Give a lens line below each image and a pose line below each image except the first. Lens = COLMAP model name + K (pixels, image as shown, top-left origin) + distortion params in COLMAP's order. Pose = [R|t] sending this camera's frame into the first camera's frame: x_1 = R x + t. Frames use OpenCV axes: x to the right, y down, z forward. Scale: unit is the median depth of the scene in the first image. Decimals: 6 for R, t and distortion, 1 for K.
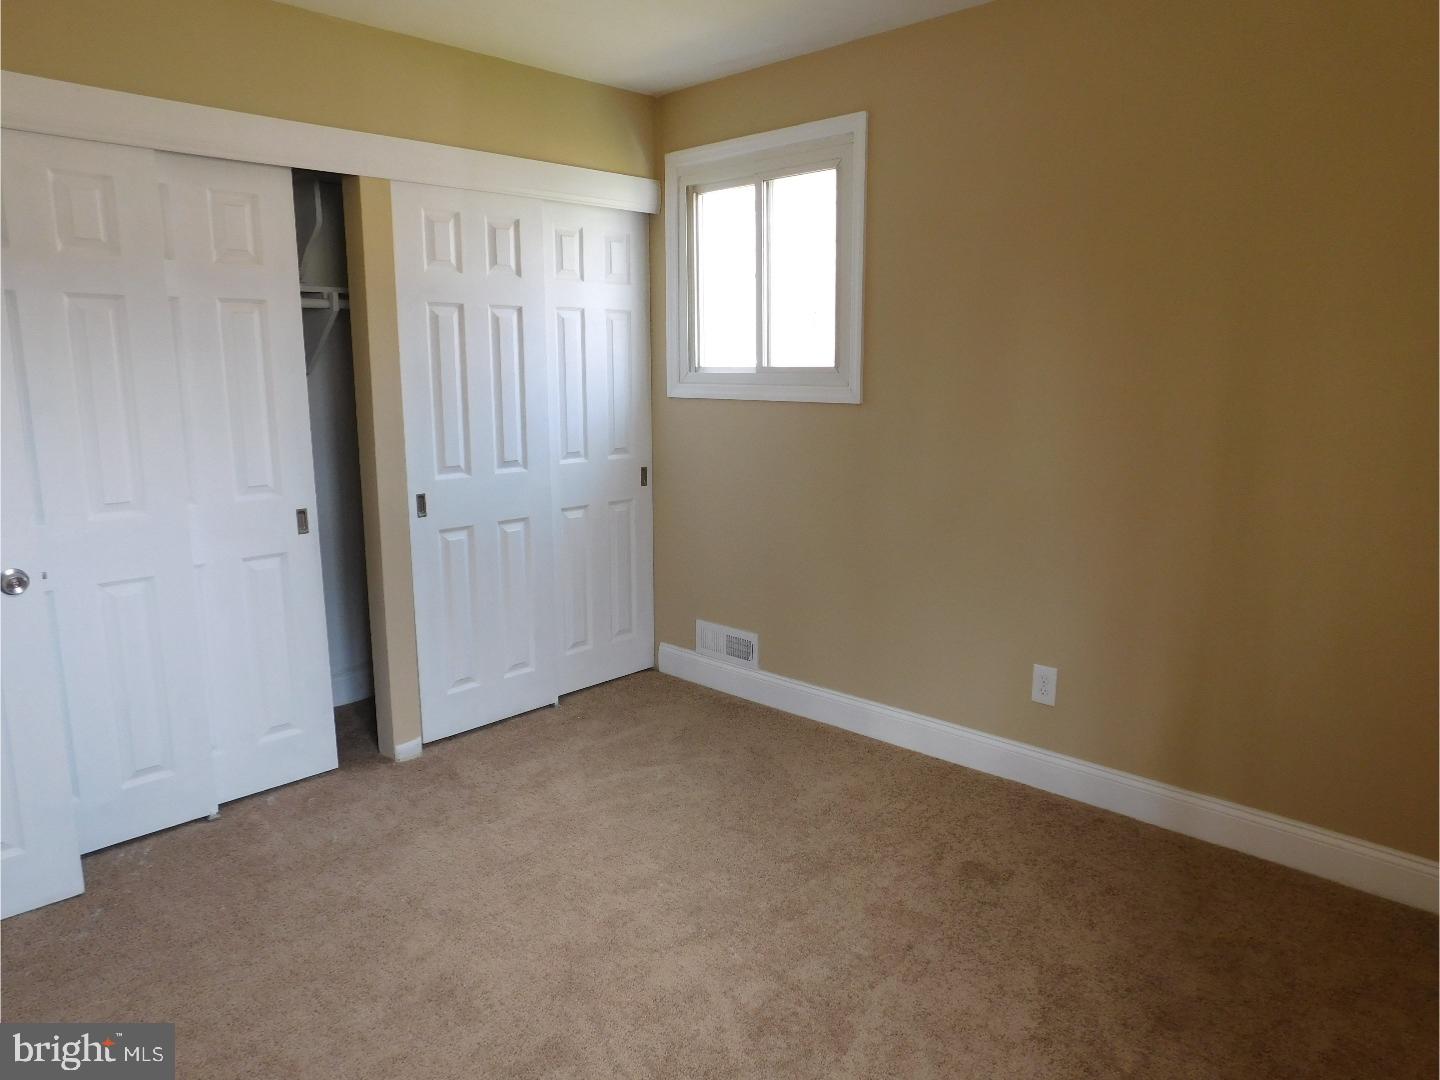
lens RADIAL K [[949.5, 0, 714.7], [0, 949.5, 535.9], [0, 0, 1]] dist [-0.066182, 0.059959]
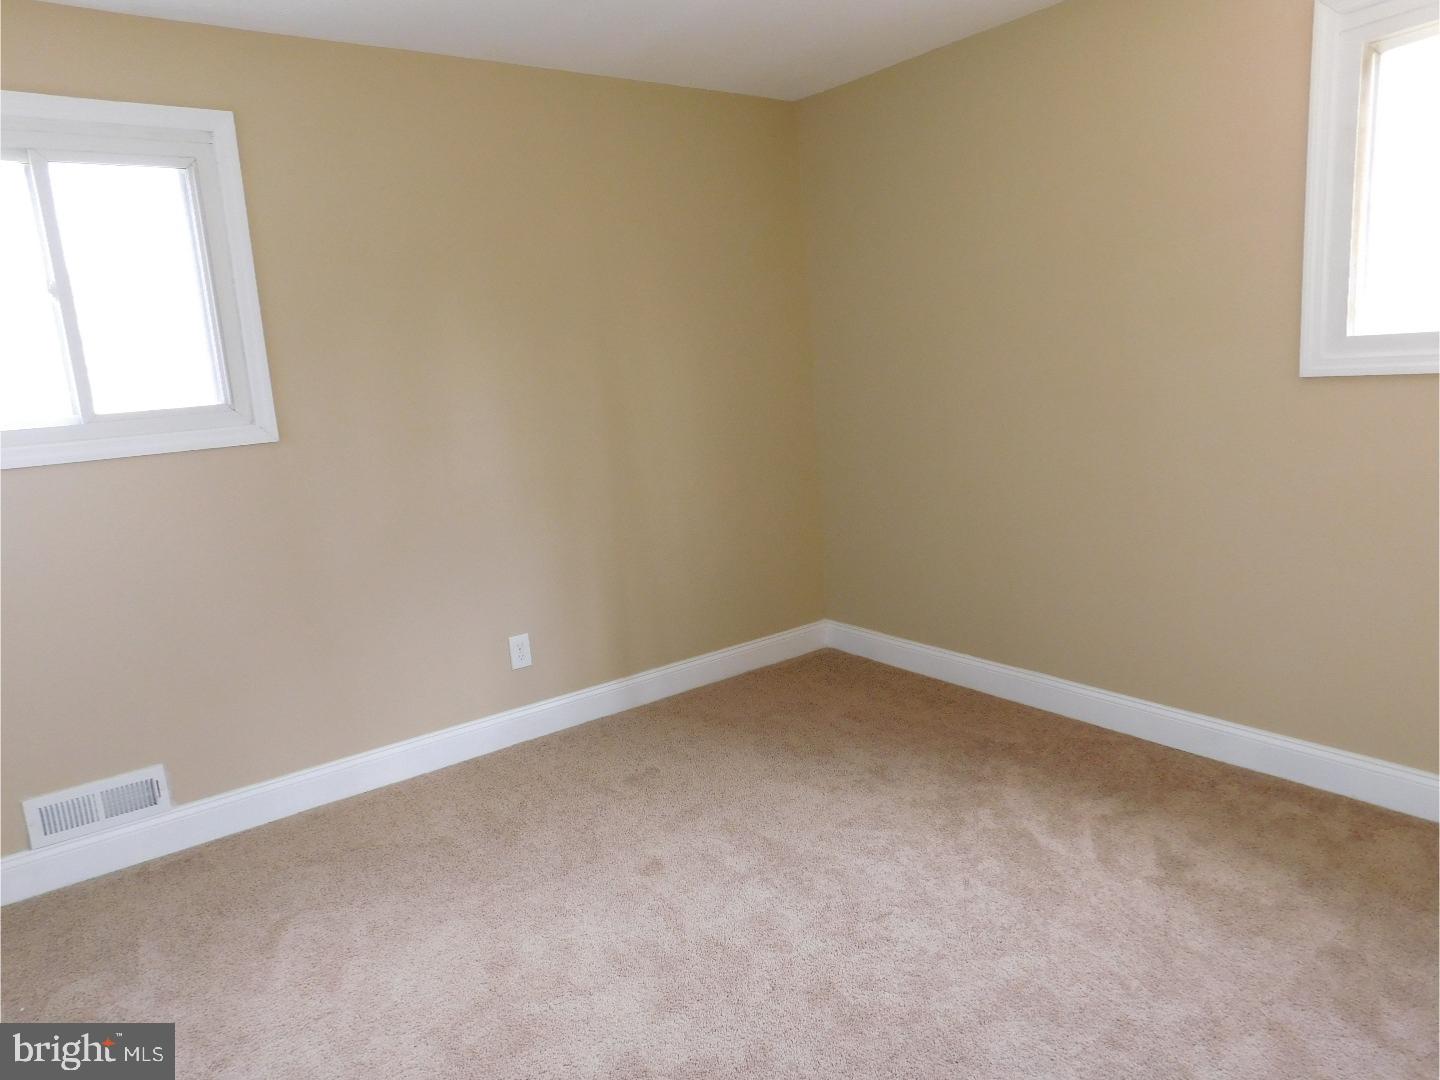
lens RADIAL K [[949.5, 0, 714.7], [0, 949.5, 535.9], [0, 0, 1]] dist [-0.066182, 0.059959]
pose [[0.174742, -0.190265, 0.966056, -0.648602], [0.244365, 0.958835, 0.144642, -0.081955], [-0.953809, 0.210796, 0.214043, 0.439107]]
